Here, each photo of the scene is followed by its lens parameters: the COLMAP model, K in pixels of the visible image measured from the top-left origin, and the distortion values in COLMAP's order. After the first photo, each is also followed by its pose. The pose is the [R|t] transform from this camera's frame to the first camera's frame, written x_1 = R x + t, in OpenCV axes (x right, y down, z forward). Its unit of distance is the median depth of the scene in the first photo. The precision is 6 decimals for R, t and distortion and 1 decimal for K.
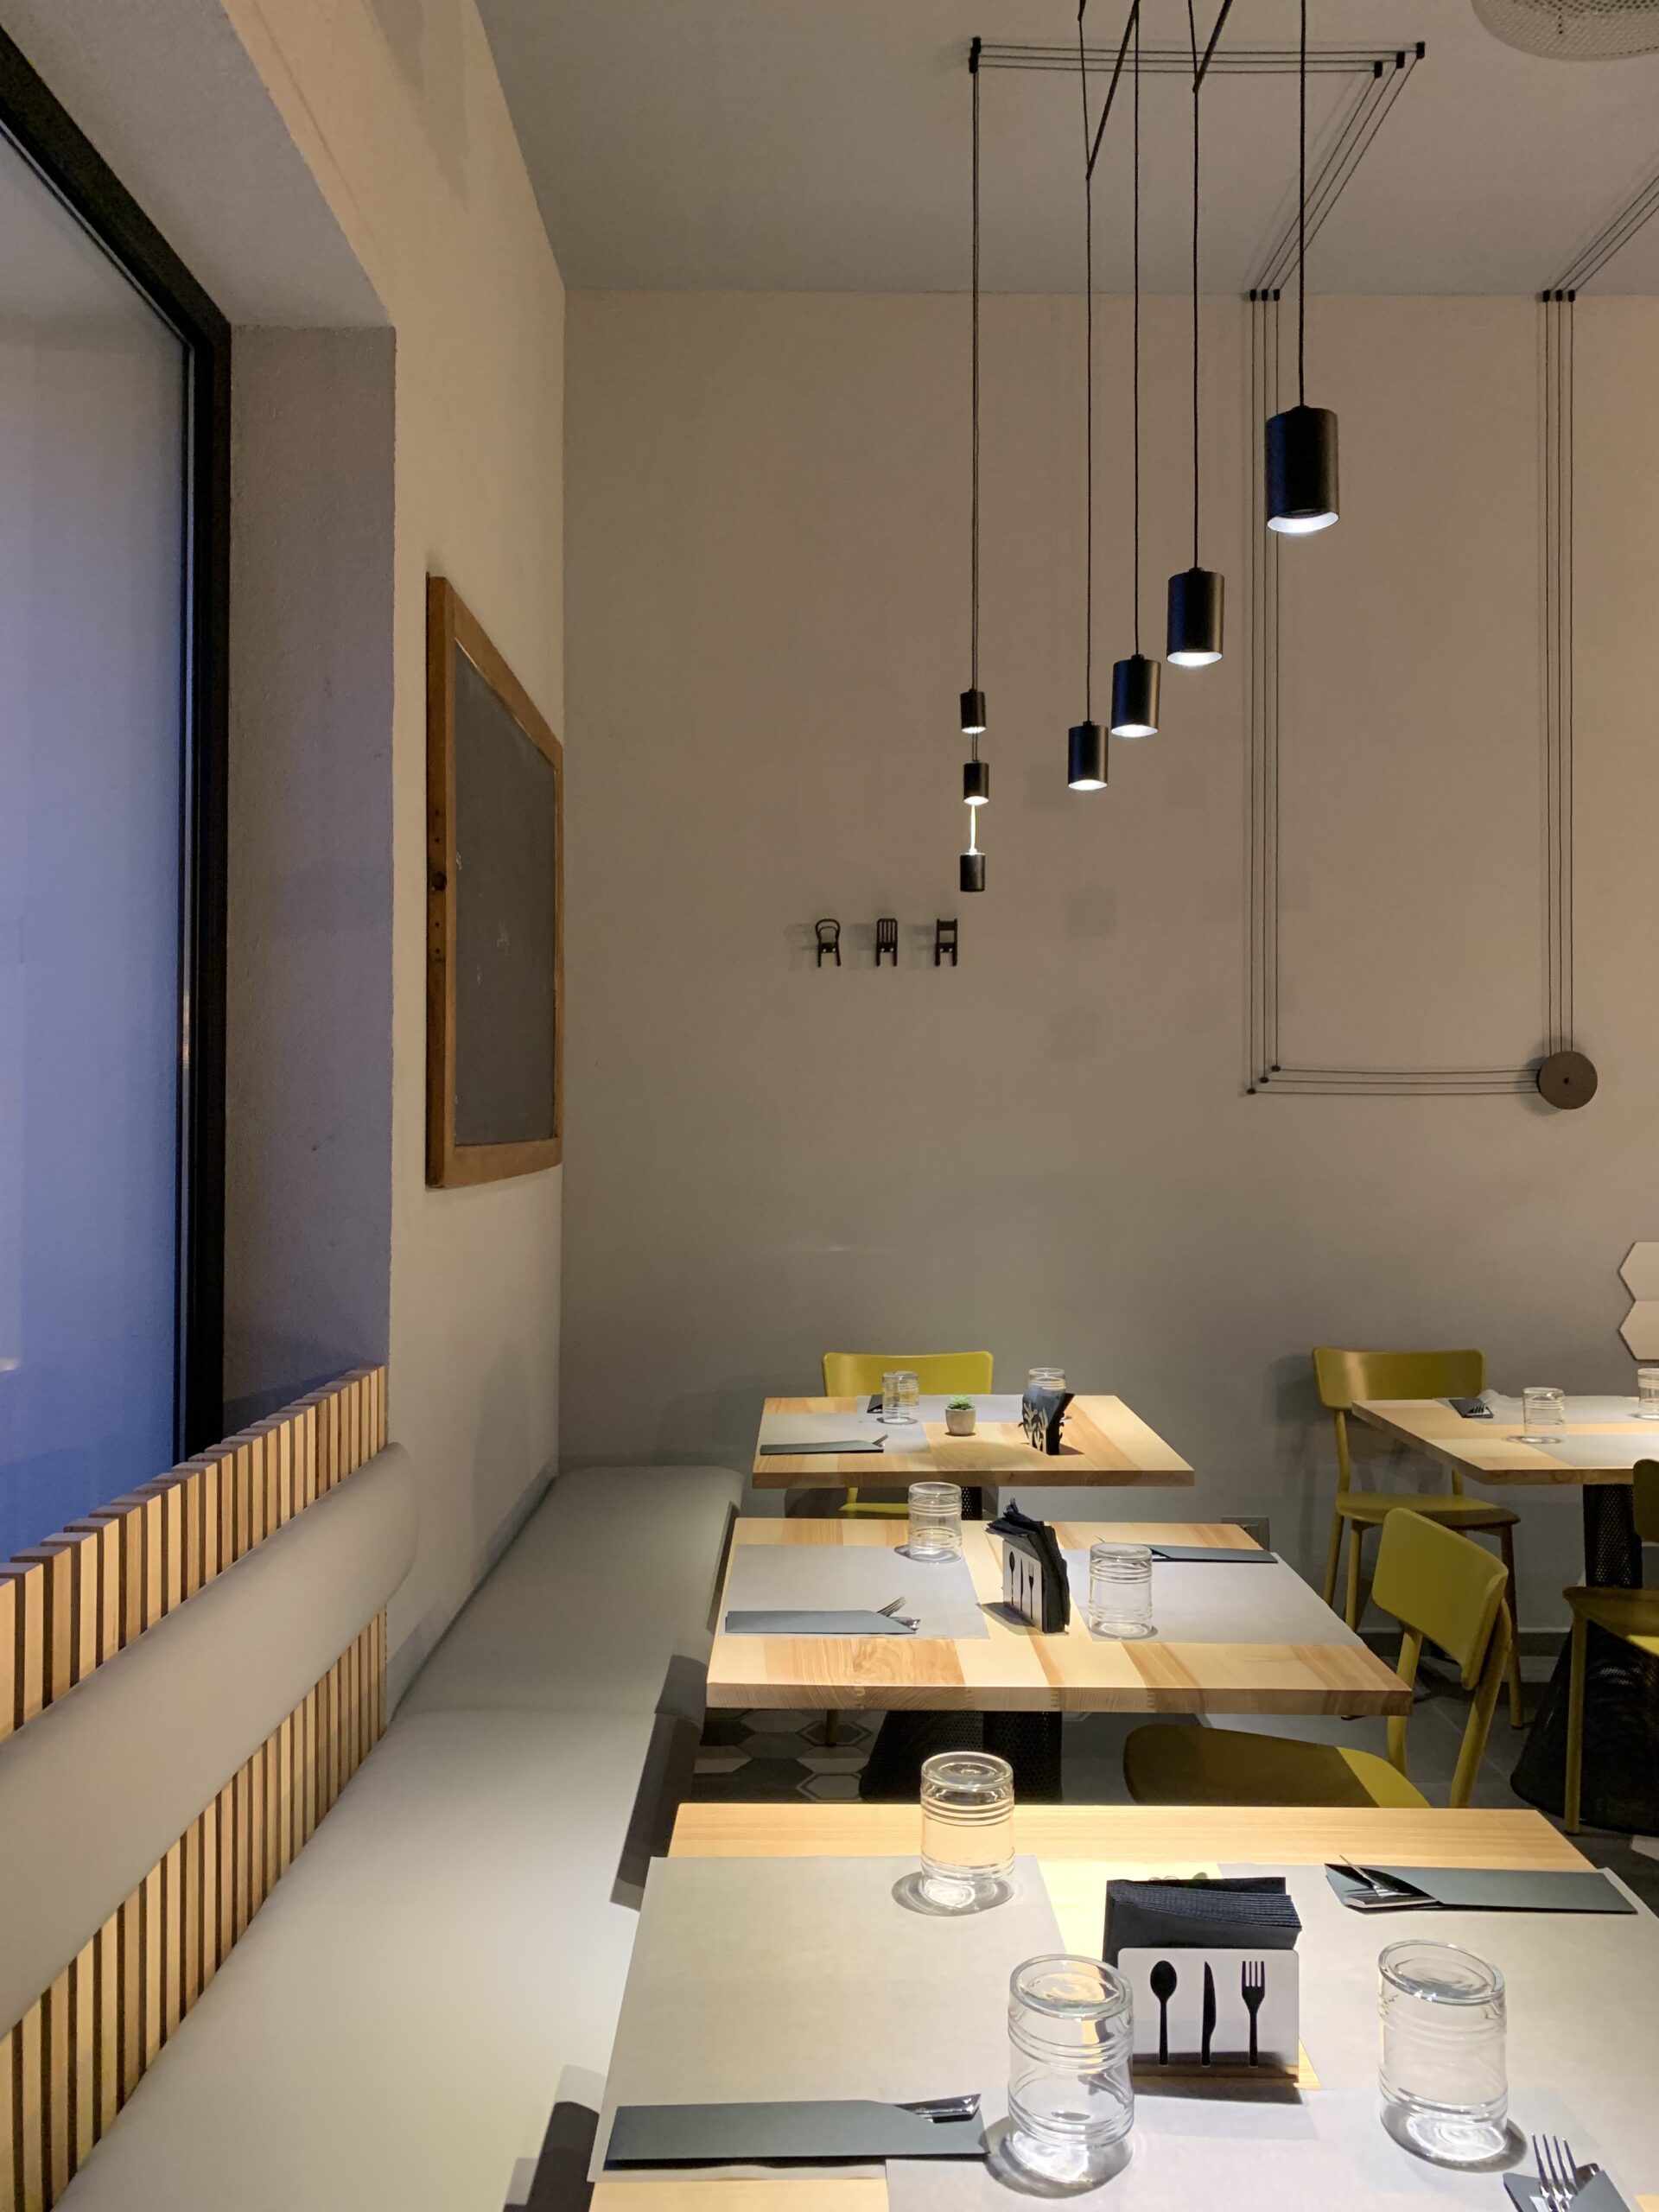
lens RADIAL K [[1697.2, 0, 830.0], [0, 1697.2, 1061.6], [0, 0, 1]] dist [0.032299, 0.001571]
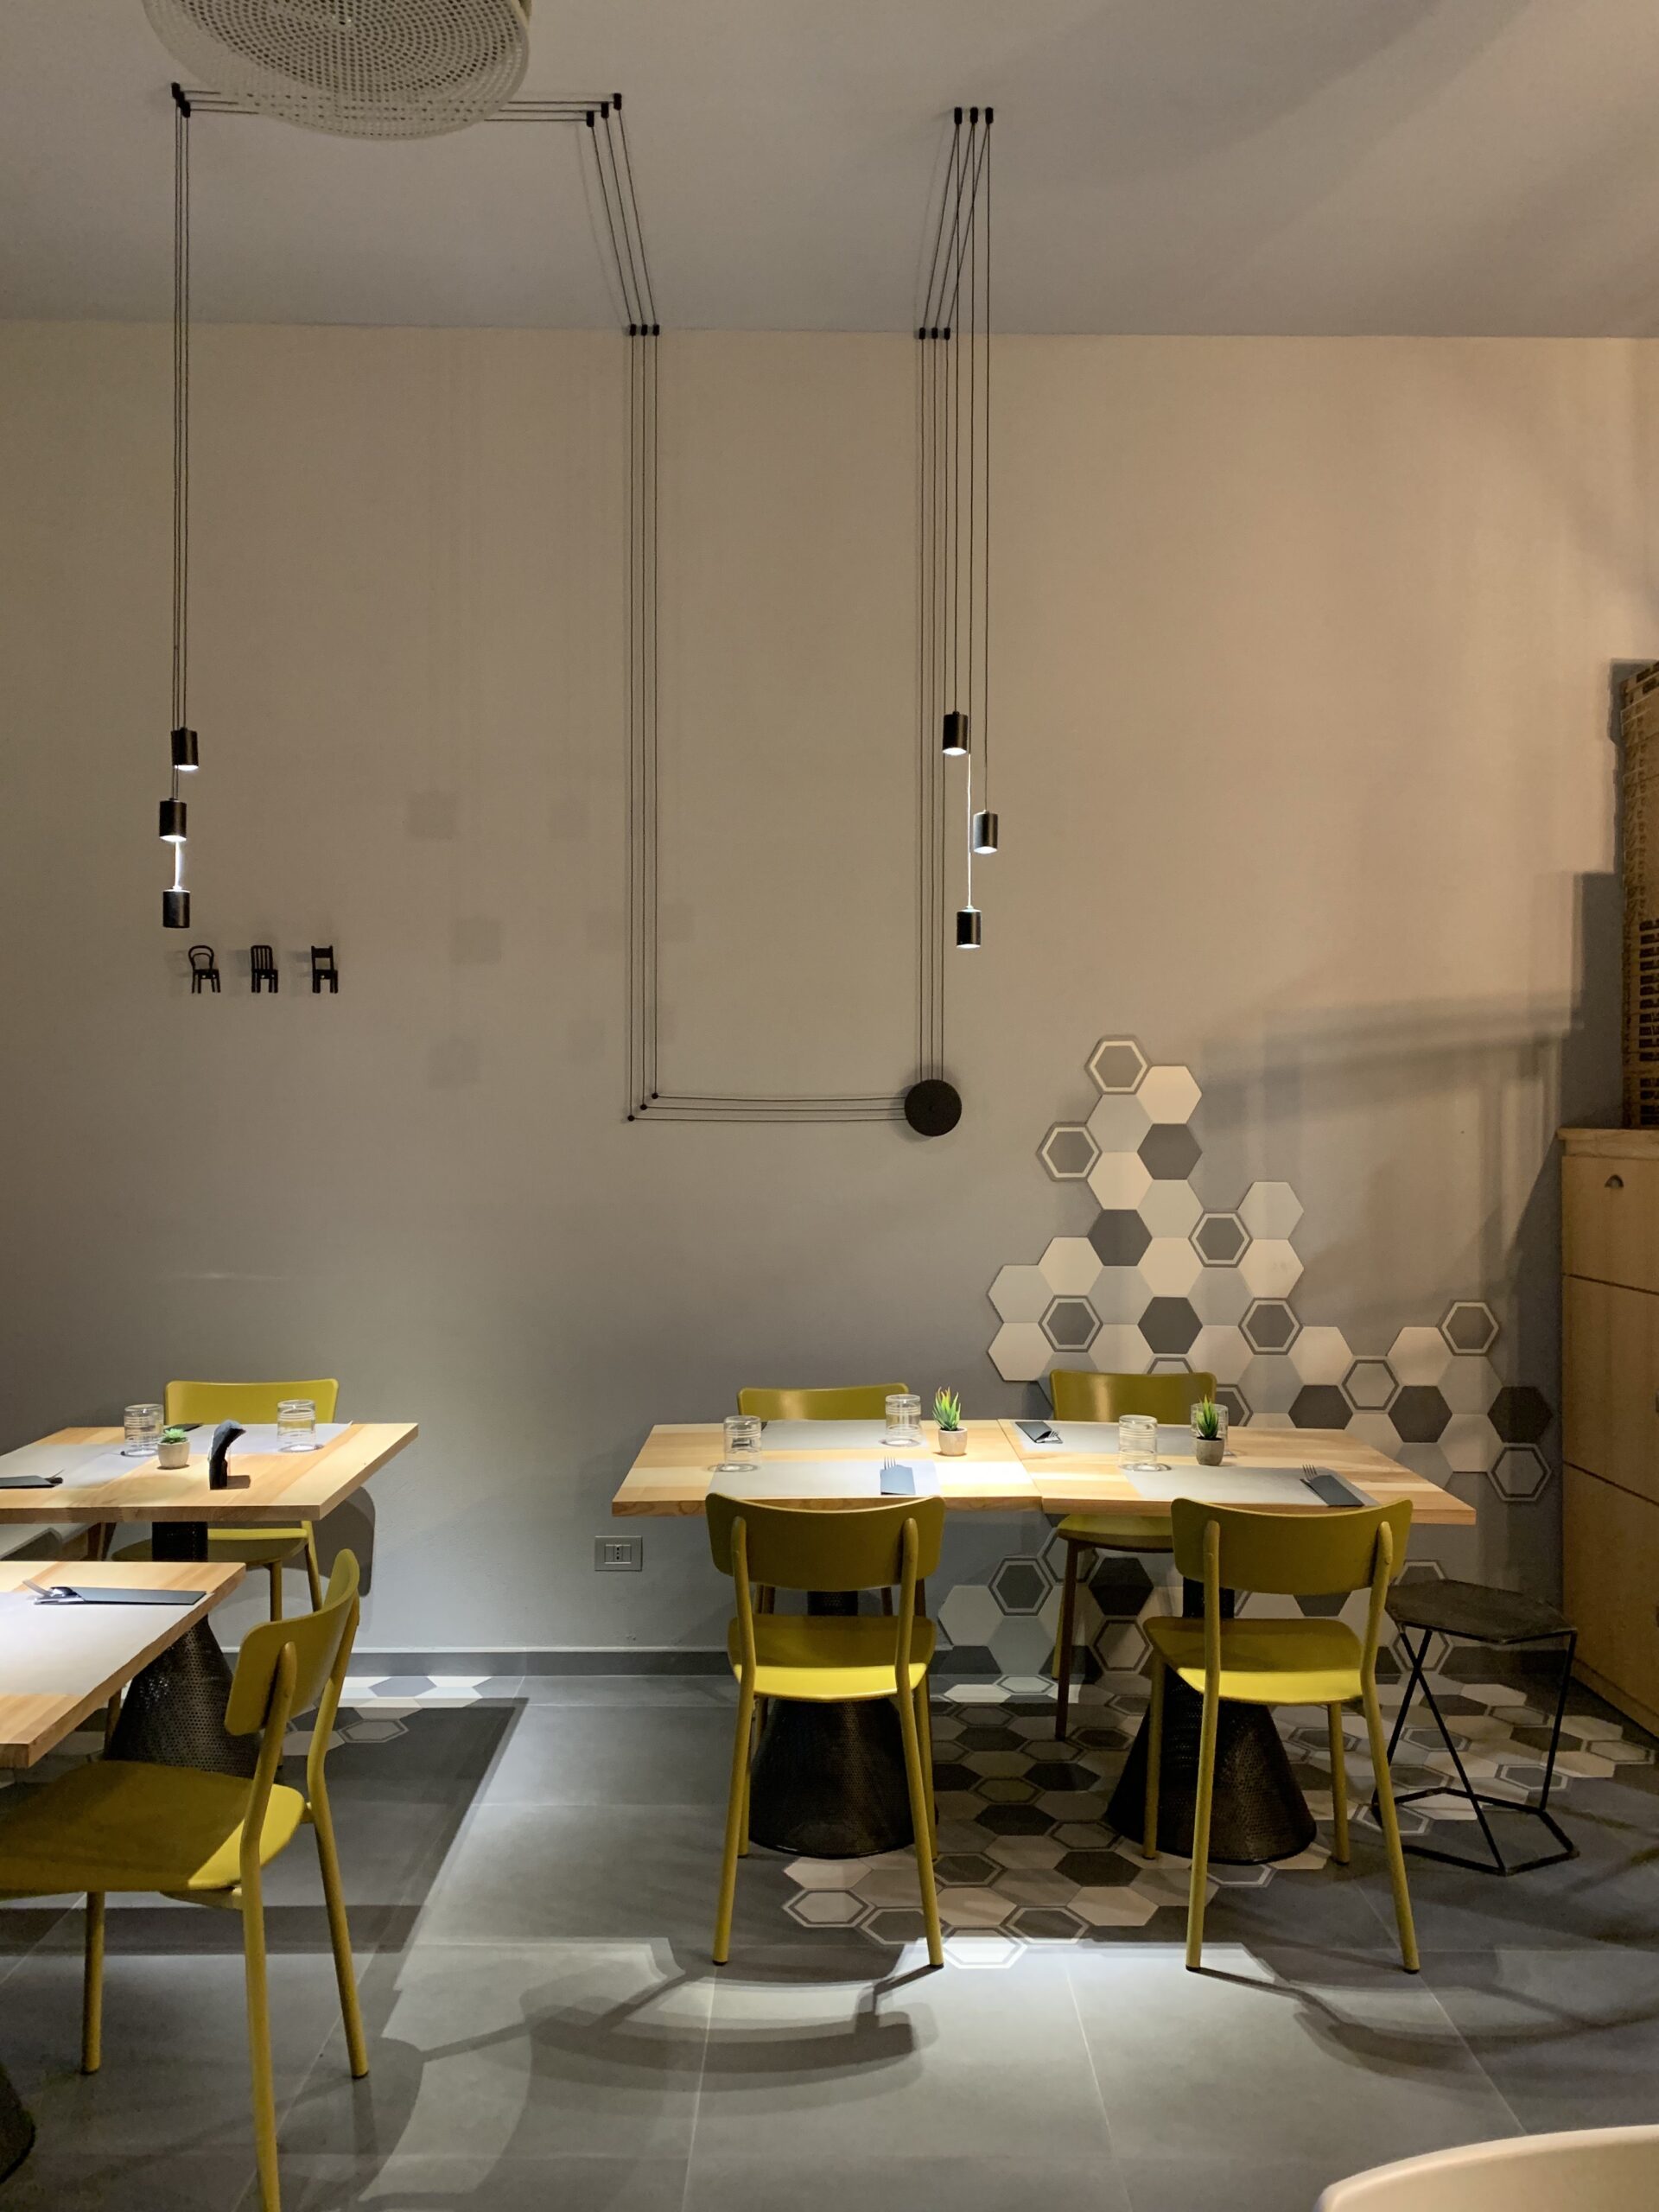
lens RADIAL K [[1697.2, 0, 830.0], [0, 1697.2, 1061.6], [0, 0, 1]] dist [0.032299, 0.001571]
pose [[0.999865, 0.002056, 0.016279, 0.421804], [-0.002093, 0.999995, 0.002239, -0.022490], [-0.016274, -0.002273, 0.999865, -0.012934]]
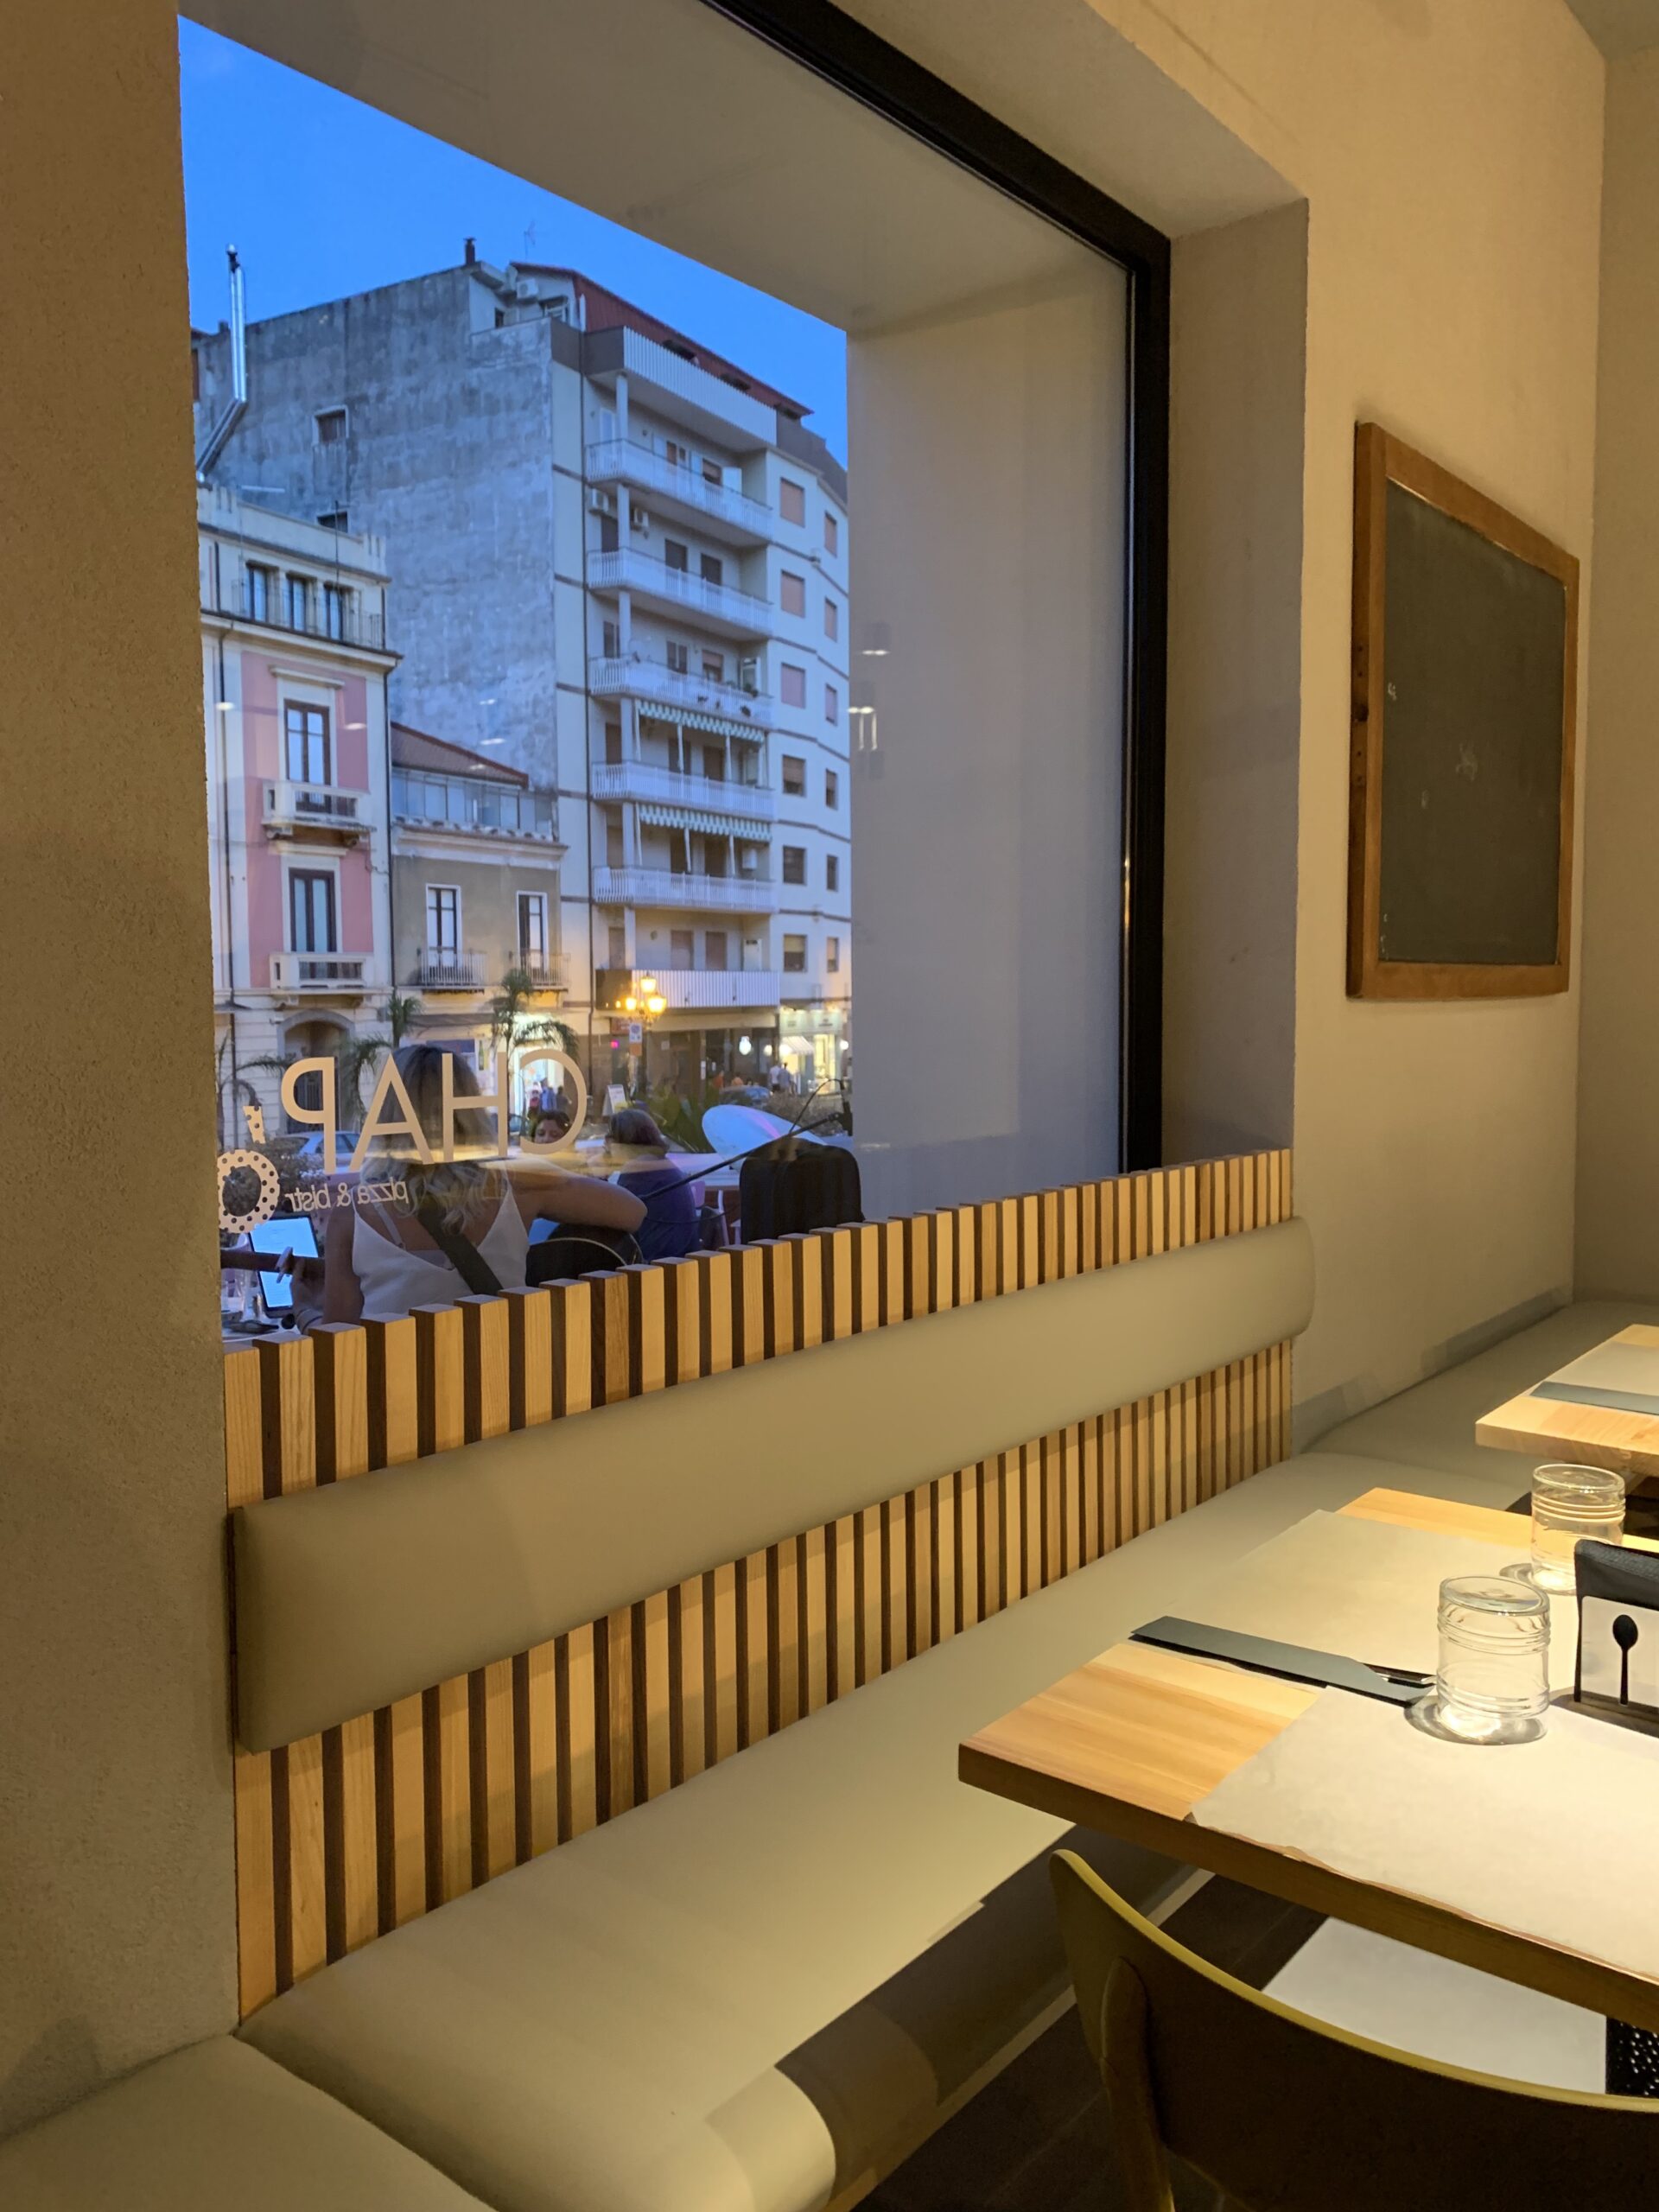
lens RADIAL K [[1697.2, 0, 830.0], [0, 1697.2, 1061.6], [0, 0, 1]] dist [0.032299, 0.001571]
pose [[0.778100, 0.023985, -0.627682, 0.147270], [0.024877, 0.997310, 0.068948, 0.023996], [0.627648, -0.069264, 0.775410, -0.048102]]
